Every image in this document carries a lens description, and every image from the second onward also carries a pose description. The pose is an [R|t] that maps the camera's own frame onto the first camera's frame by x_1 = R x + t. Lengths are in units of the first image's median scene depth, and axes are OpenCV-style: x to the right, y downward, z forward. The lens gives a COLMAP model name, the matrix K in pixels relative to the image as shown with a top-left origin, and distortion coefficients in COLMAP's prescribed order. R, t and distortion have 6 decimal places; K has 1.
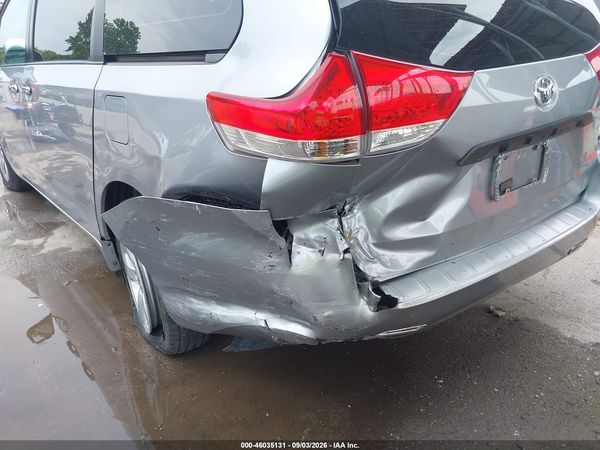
lens RADIAL K [[478.5, 0, 299.7], [0, 478.5, 229.2], [0, 0, 1]] dist [0.058727, -0.064463]
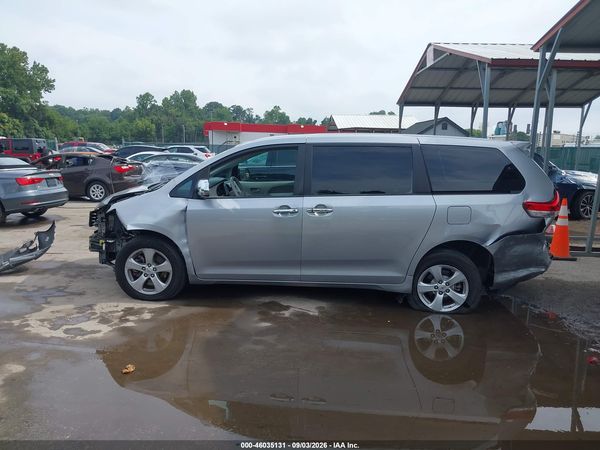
lens RADIAL K [[489.6, 0, 300.0], [0, 489.6, 225.0], [0, 0, 1]] dist [0.003565, -0.007560]
pose [[0.676235, -0.079968, 0.732333, -3.621963], [0.248048, 0.960761, -0.124136, -0.081754], [-0.693670, 0.265599, 0.669537, -0.179766]]
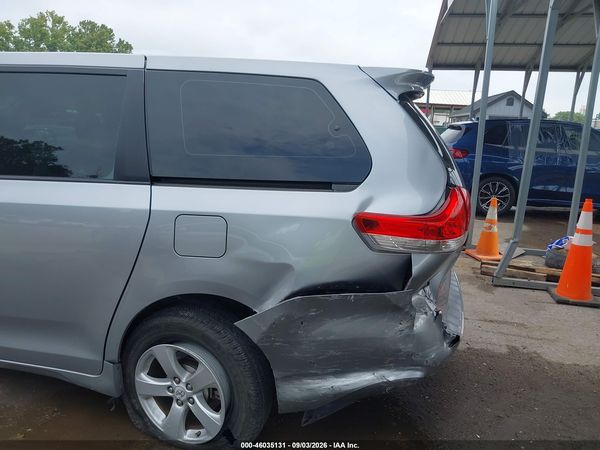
lens RADIAL K [[478.5, 0, 299.7], [0, 478.5, 229.2], [0, 0, 1]] dist [0.058727, -0.064463]
pose [[0.791678, -0.073940, 0.606448, -1.088317], [0.176856, 0.977884, -0.111647, -0.104324], [-0.584780, 0.195642, 0.787246, 0.018570]]
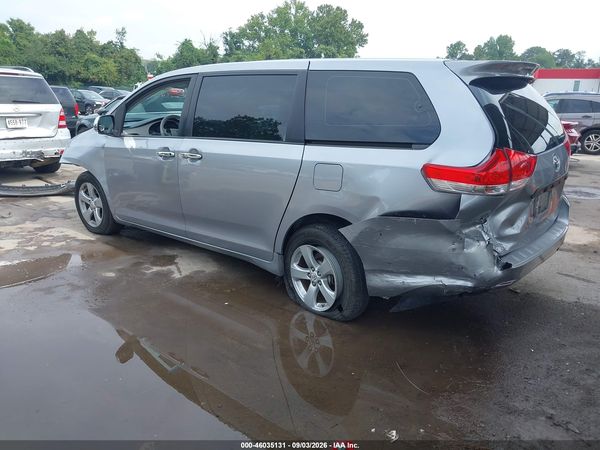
lens RADIAL K [[478.5, 0, 299.7], [0, 478.5, 229.2], [0, 0, 1]] dist [0.058727, -0.064463]
pose [[0.977087, -0.020236, 0.211876, -1.074575], [0.045020, 0.992596, -0.112813, 0.186680], [-0.208025, 0.119767, 0.970763, -0.787338]]
